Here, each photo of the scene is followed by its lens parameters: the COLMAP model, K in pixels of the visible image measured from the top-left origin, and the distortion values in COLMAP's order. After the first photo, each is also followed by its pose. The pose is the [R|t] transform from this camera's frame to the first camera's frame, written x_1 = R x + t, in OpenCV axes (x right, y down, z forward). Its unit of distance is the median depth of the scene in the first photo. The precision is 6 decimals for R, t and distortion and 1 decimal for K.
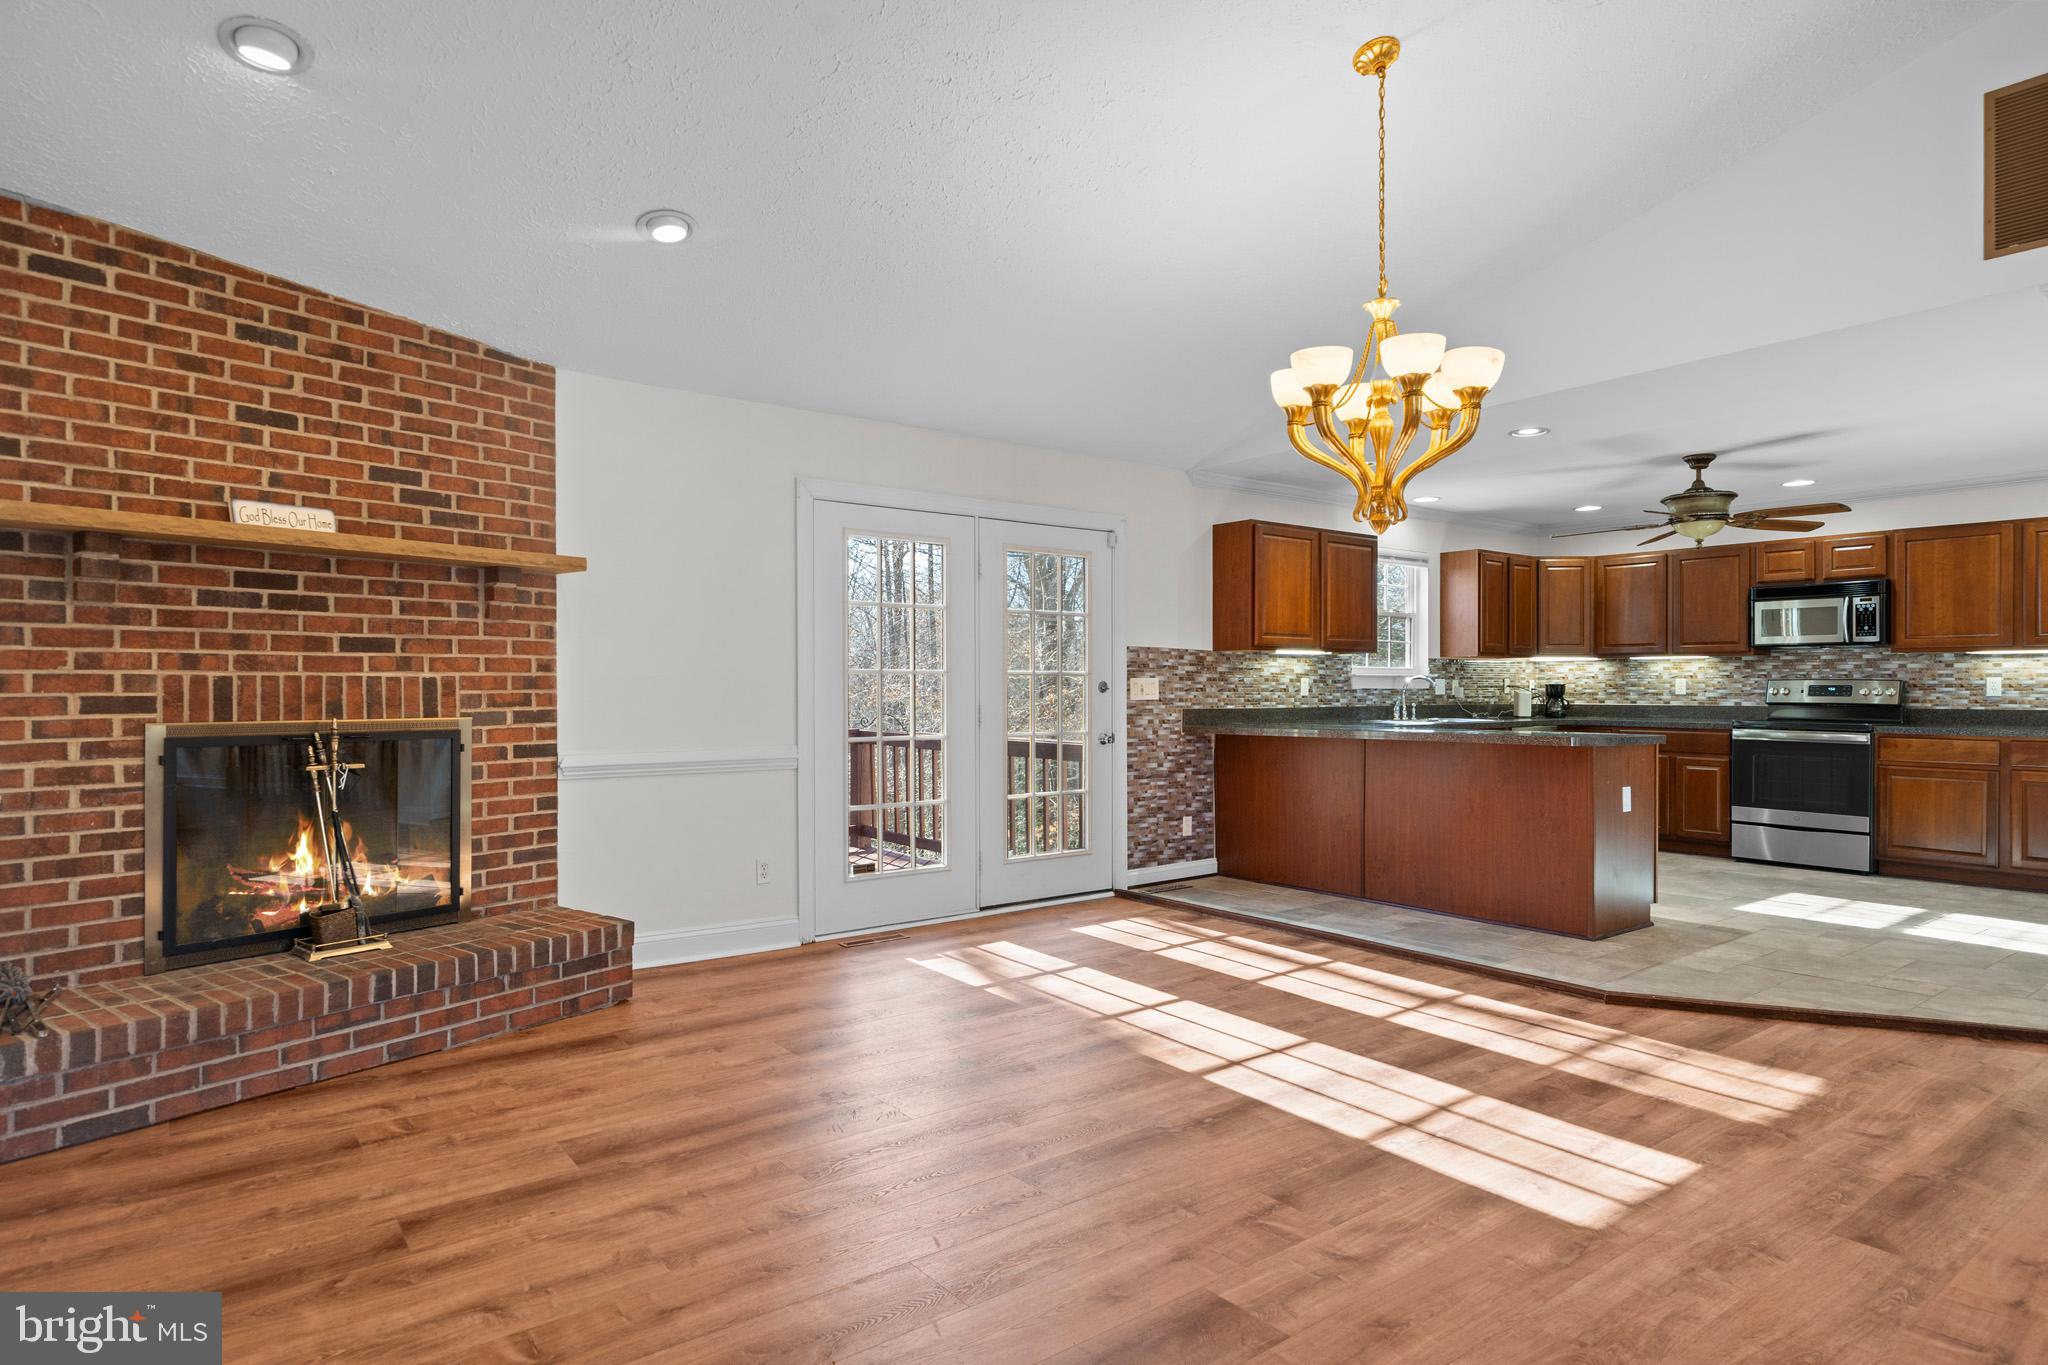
lens RADIAL K [[1176.9, 0, 1006.6], [0, 1176.9, 688.8], [0, 0, 1]] dist [0.000443, 0.000029]
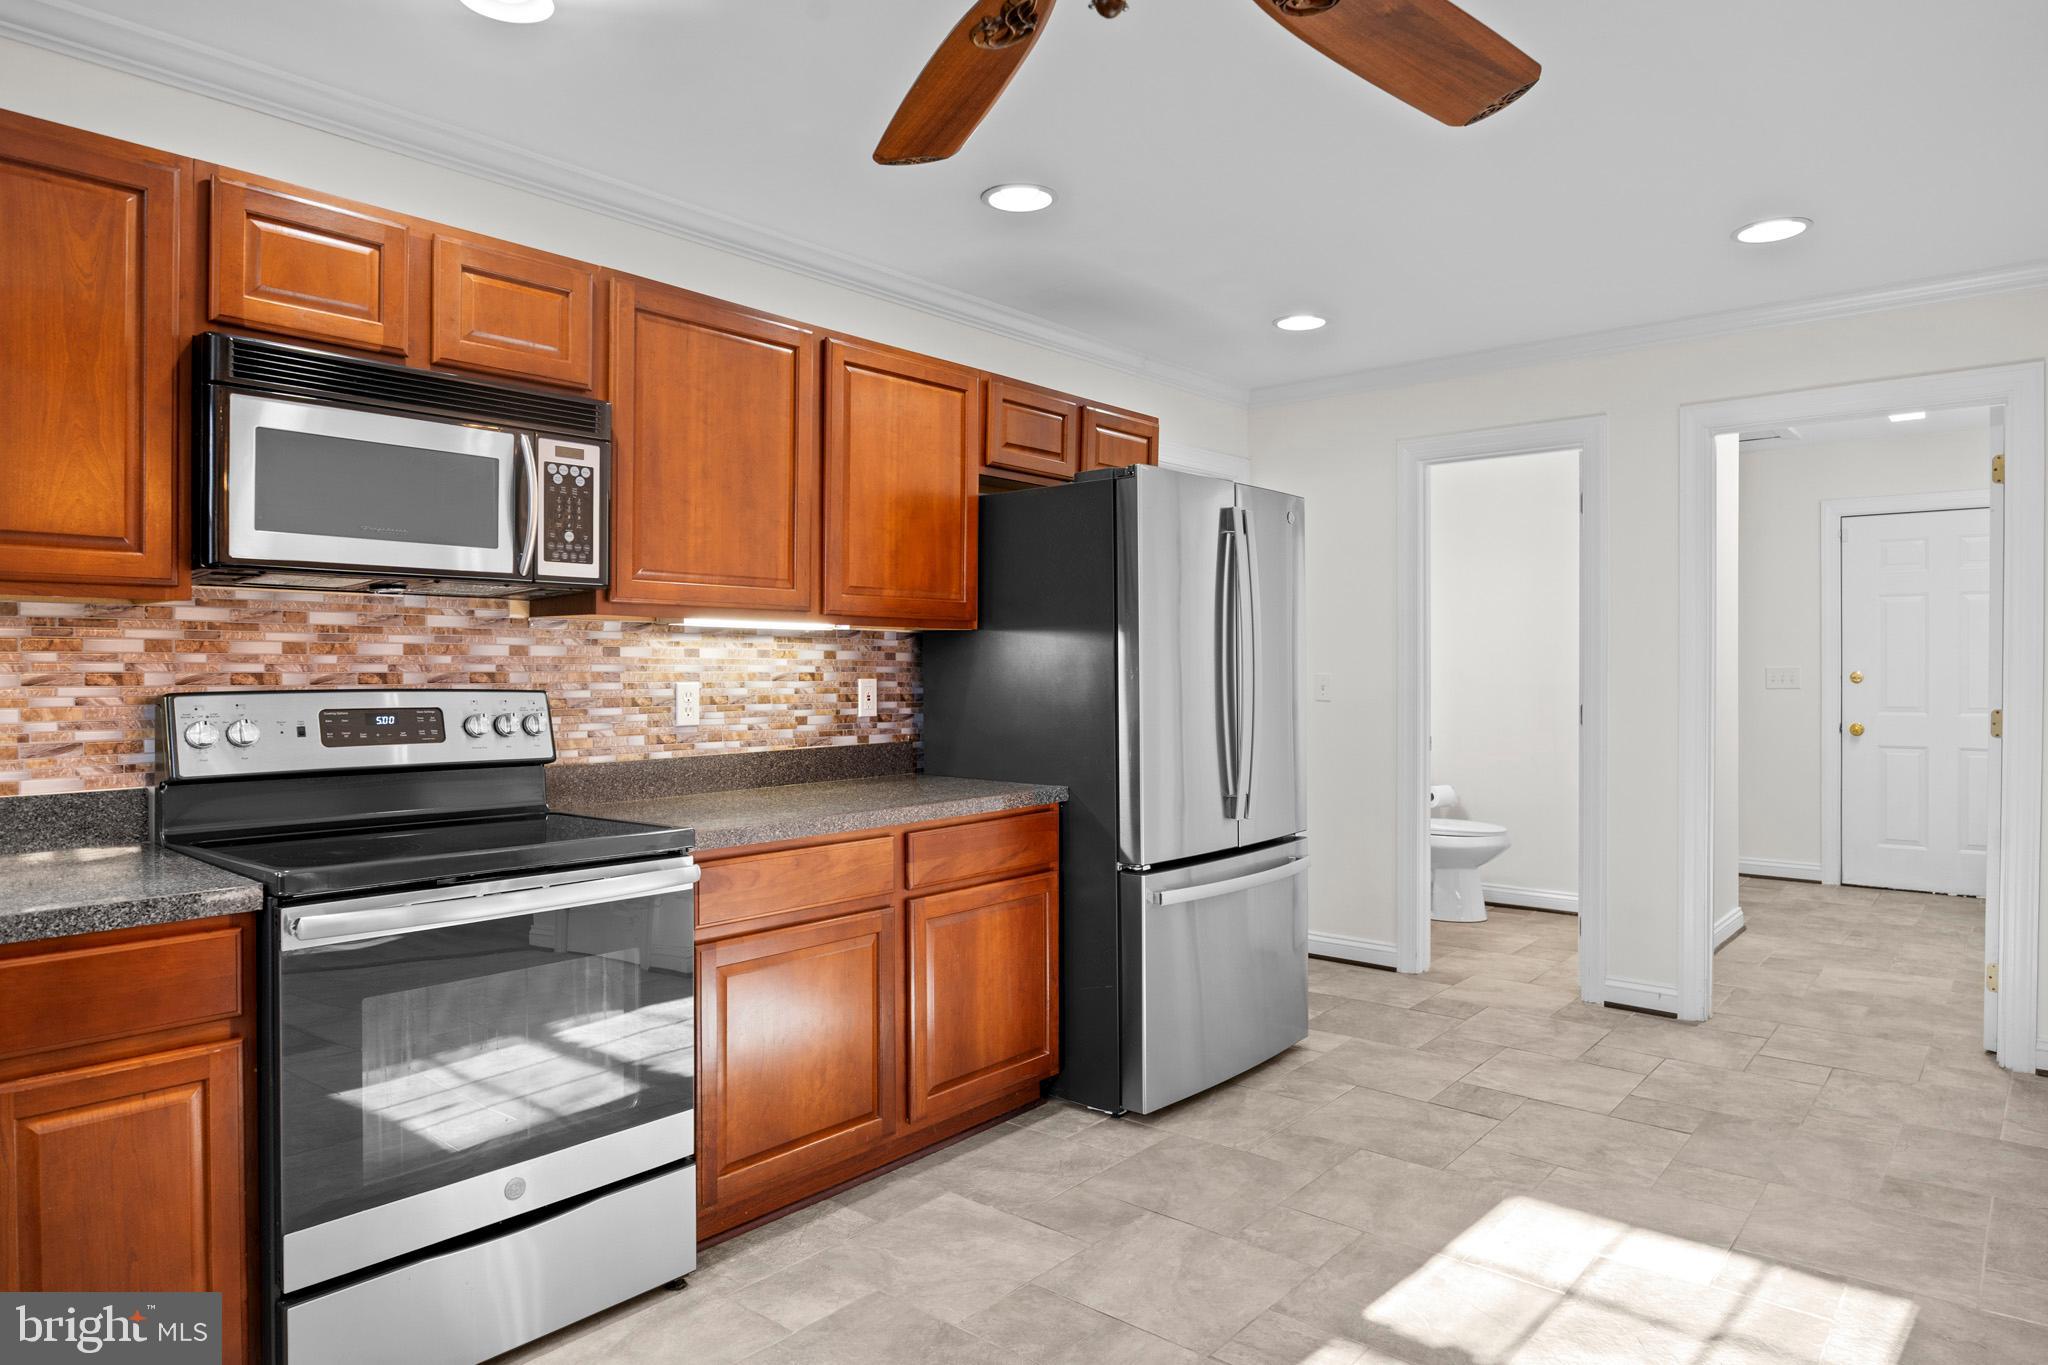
lens RADIAL K [[1230.8, 0, 1032.2], [0, 1230.8, 676.2], [0, 0, 1]] dist [-0.017644, 0.000401]
pose [[-0.213233, -0.008090, 0.976968, 0.558796], [0.001299, 0.999962, 0.008564, -0.023008], [-0.977000, 0.003095, -0.213215, 1.459189]]
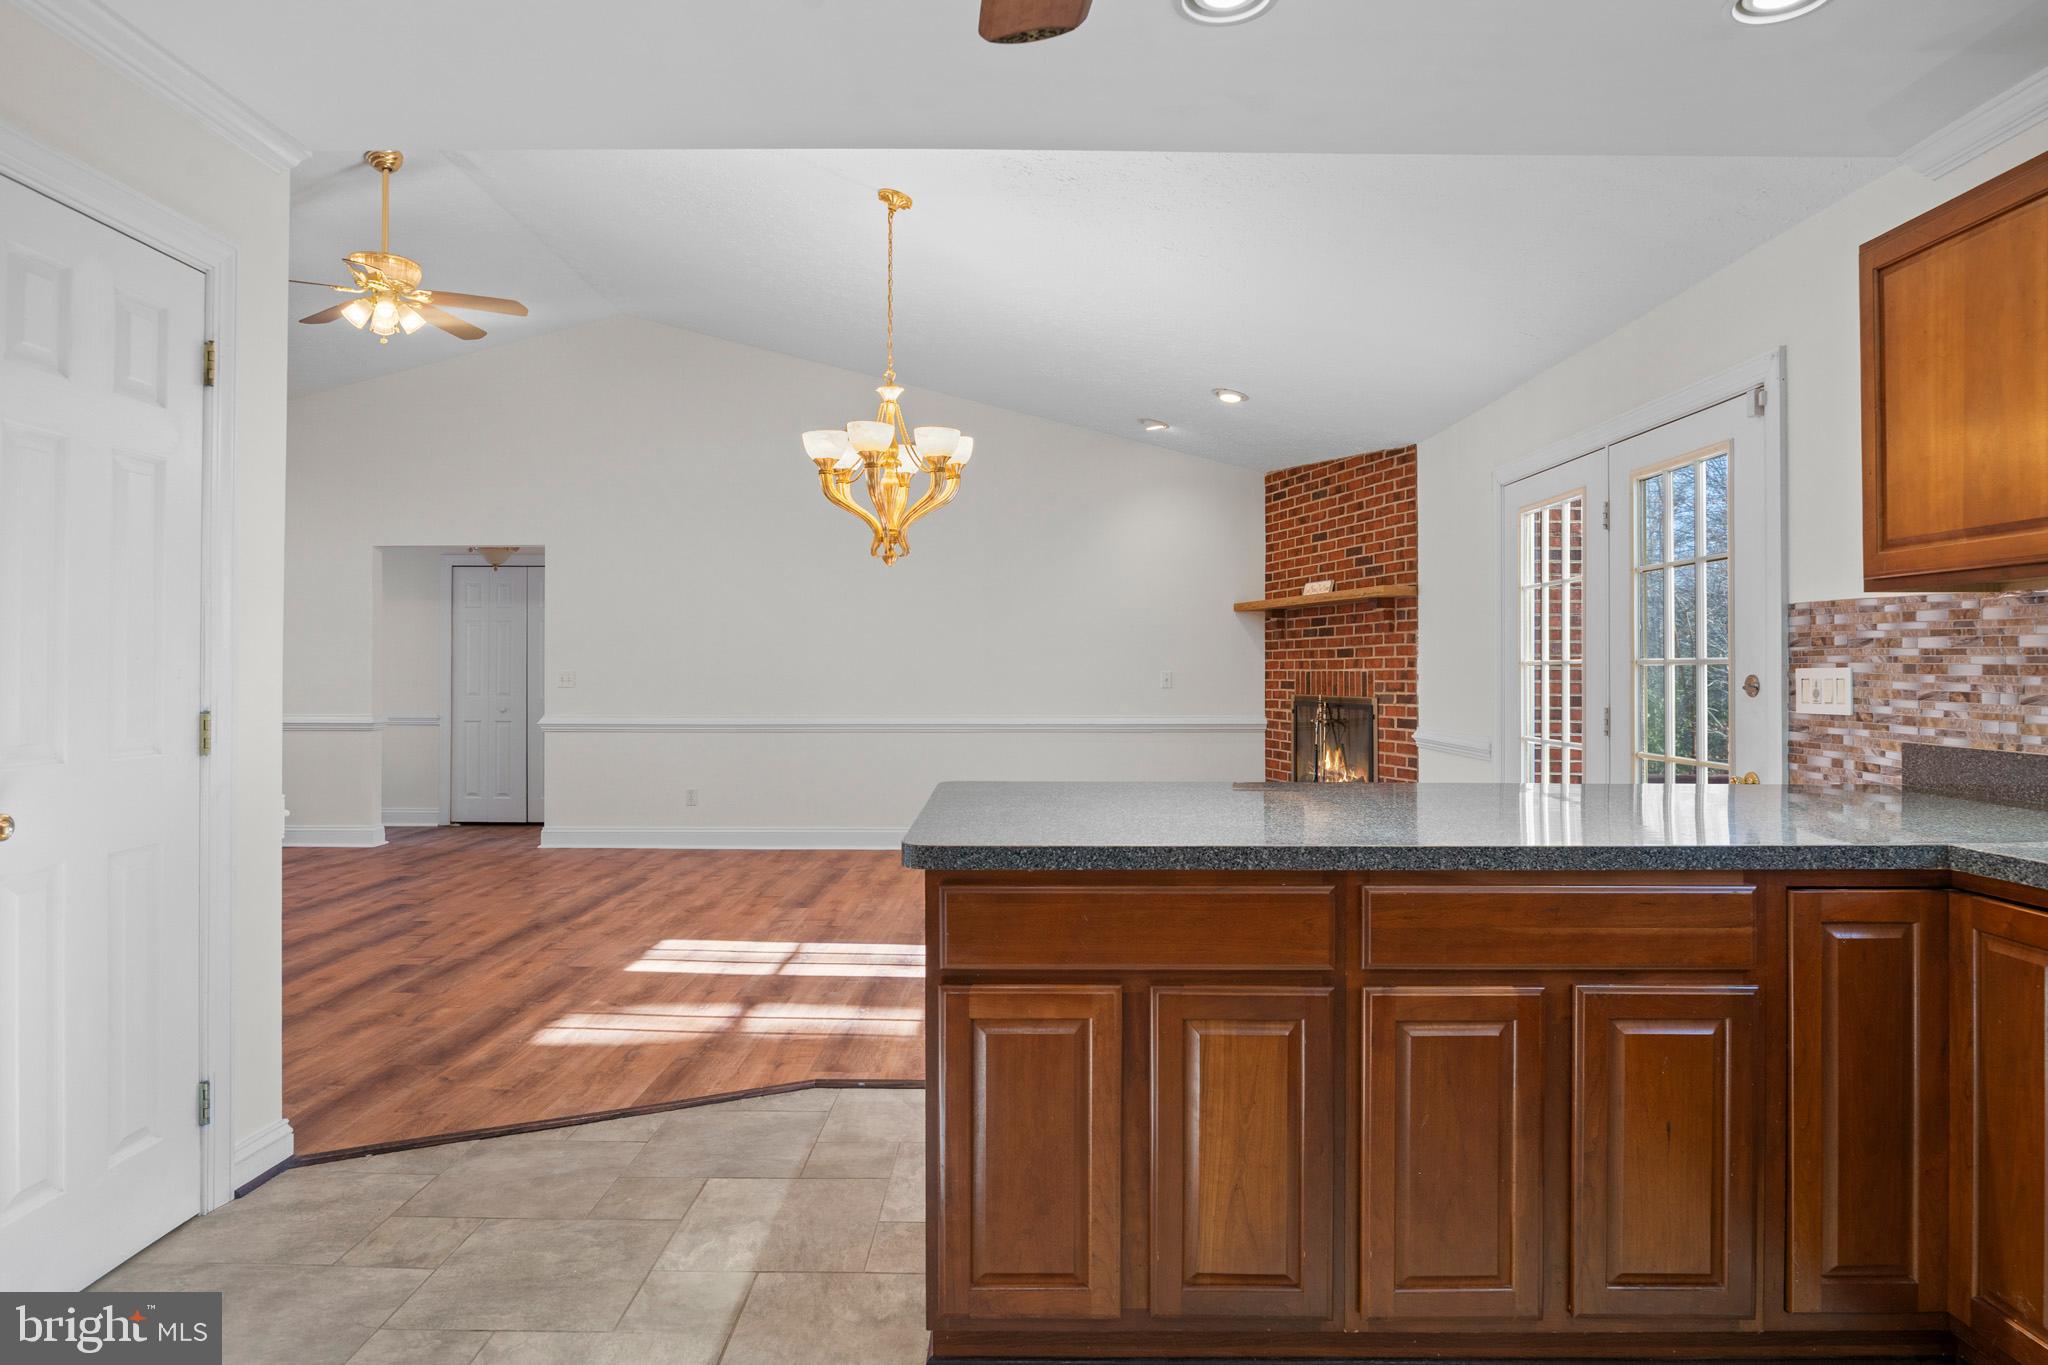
lens RADIAL K [[1160.2, 0, 1019.1], [0, 1160.2, 659.3], [0, 0, 1]] dist [-0.009736, -0.000890]
pose [[-0.614935, -0.005751, -0.788557, 0.961046], [0.000975, 0.999967, -0.008054, -0.013138], [0.788577, -0.005722, -0.614909, 1.466852]]
